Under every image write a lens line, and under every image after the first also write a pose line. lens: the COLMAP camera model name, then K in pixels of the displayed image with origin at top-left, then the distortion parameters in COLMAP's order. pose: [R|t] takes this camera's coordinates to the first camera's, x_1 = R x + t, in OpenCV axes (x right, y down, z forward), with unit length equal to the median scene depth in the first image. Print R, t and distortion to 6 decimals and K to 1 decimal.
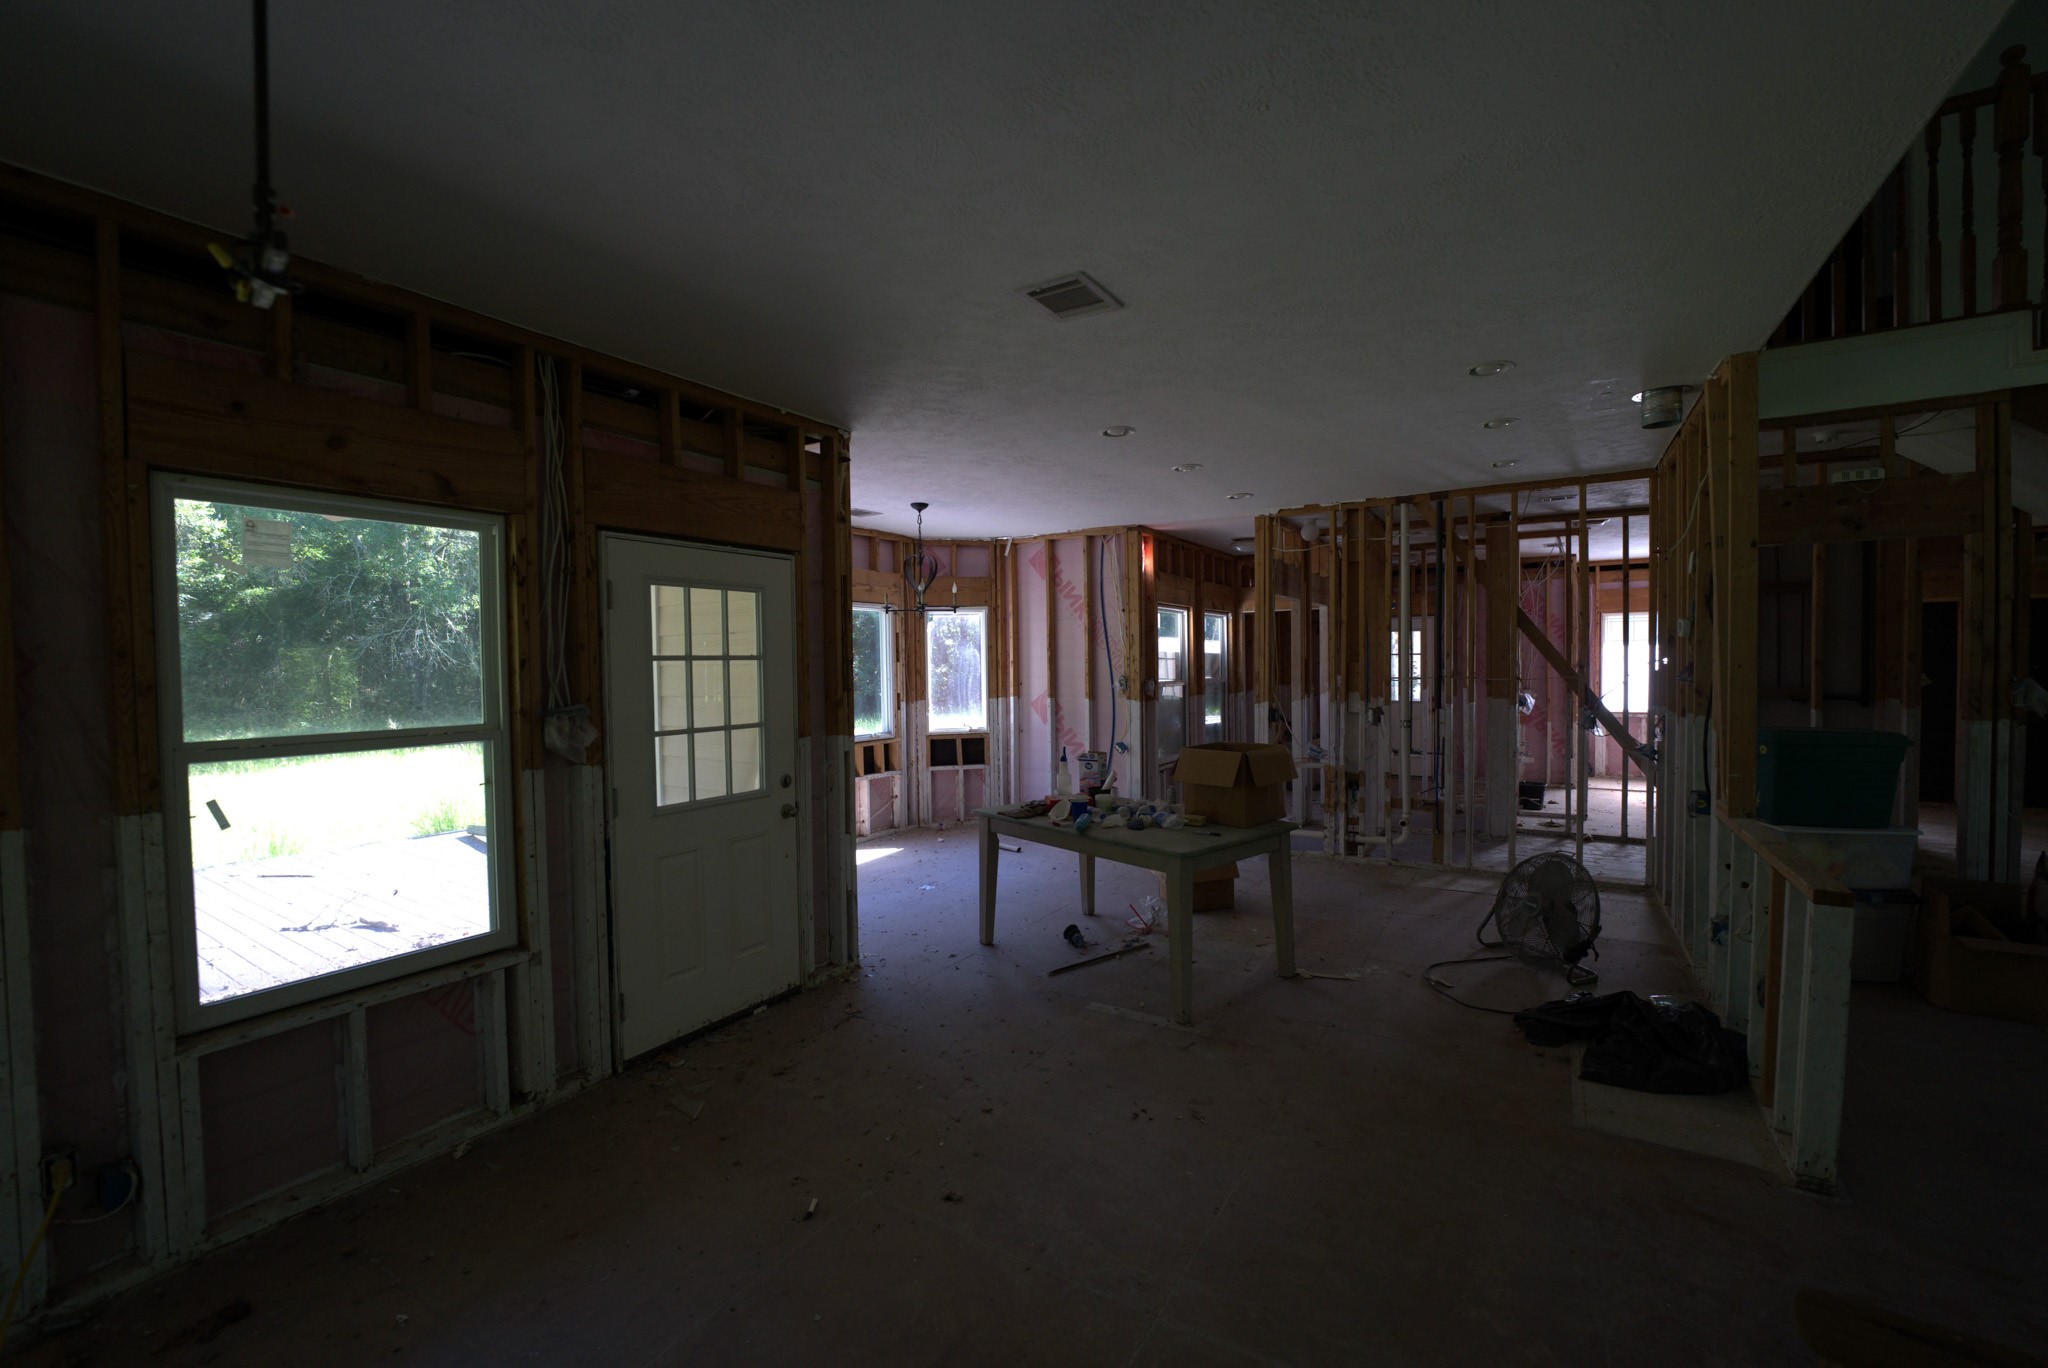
lens RADIAL K [[832.5, 0, 1023.1], [0, 832.5, 680.3], [0, 0, 1]] dist [-0.019416, 0.000142]
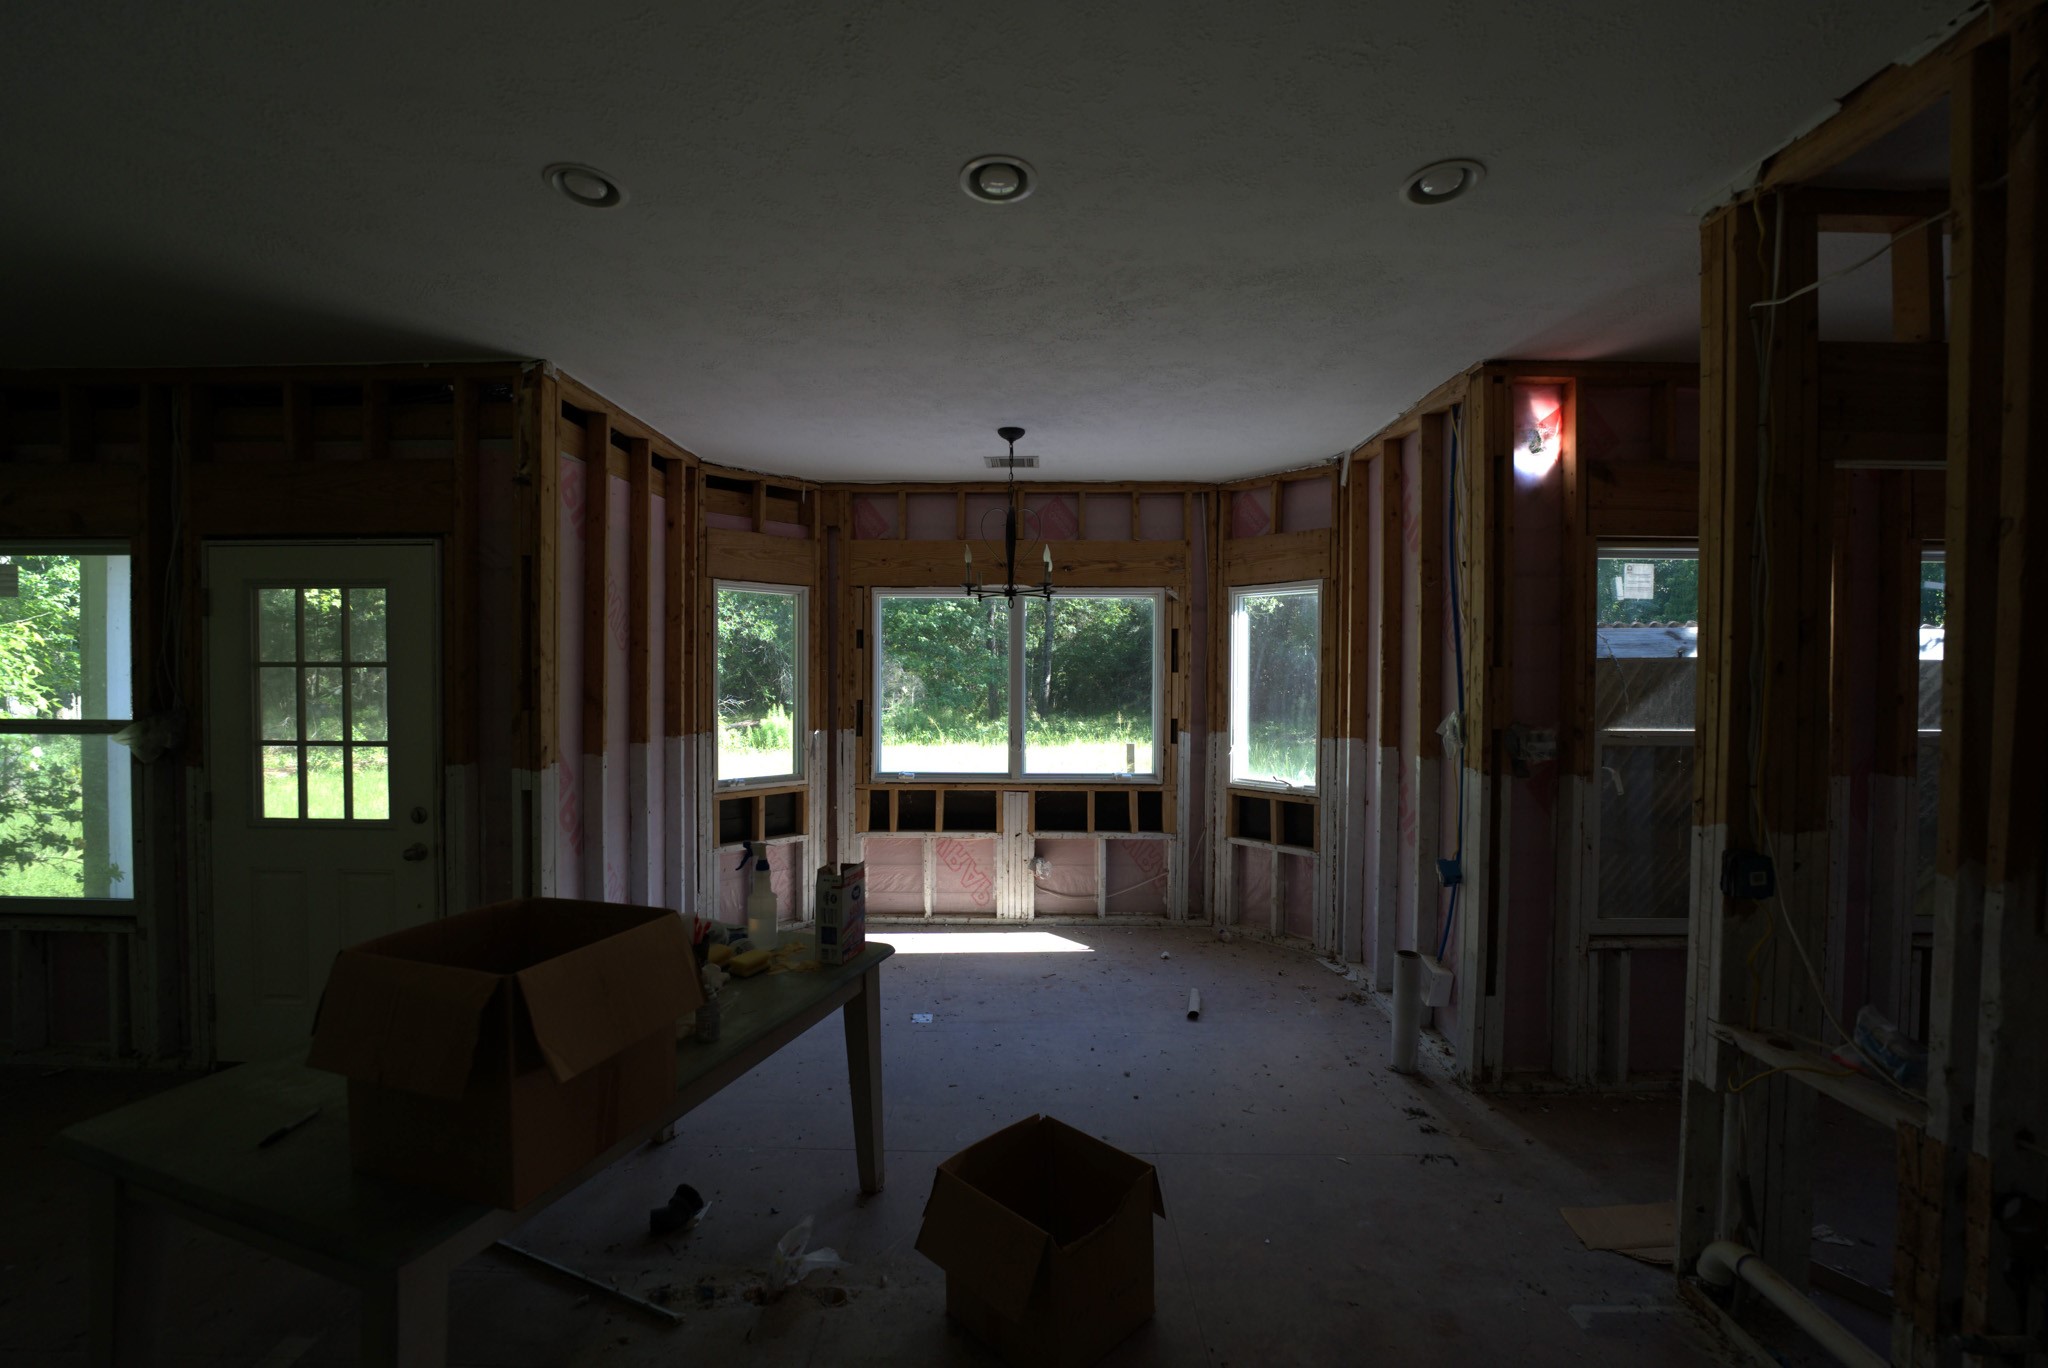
lens RADIAL K [[832.5, 0, 1023.7], [0, 832.5, 683.1], [0, 0, 1]] dist [-0.019416, 0.000142]
pose [[0.516234, 0.027456, -0.856007, 0.415322], [-0.029195, 0.999469, 0.014451, -0.022333], [0.855950, 0.017531, 0.516762, 0.630884]]
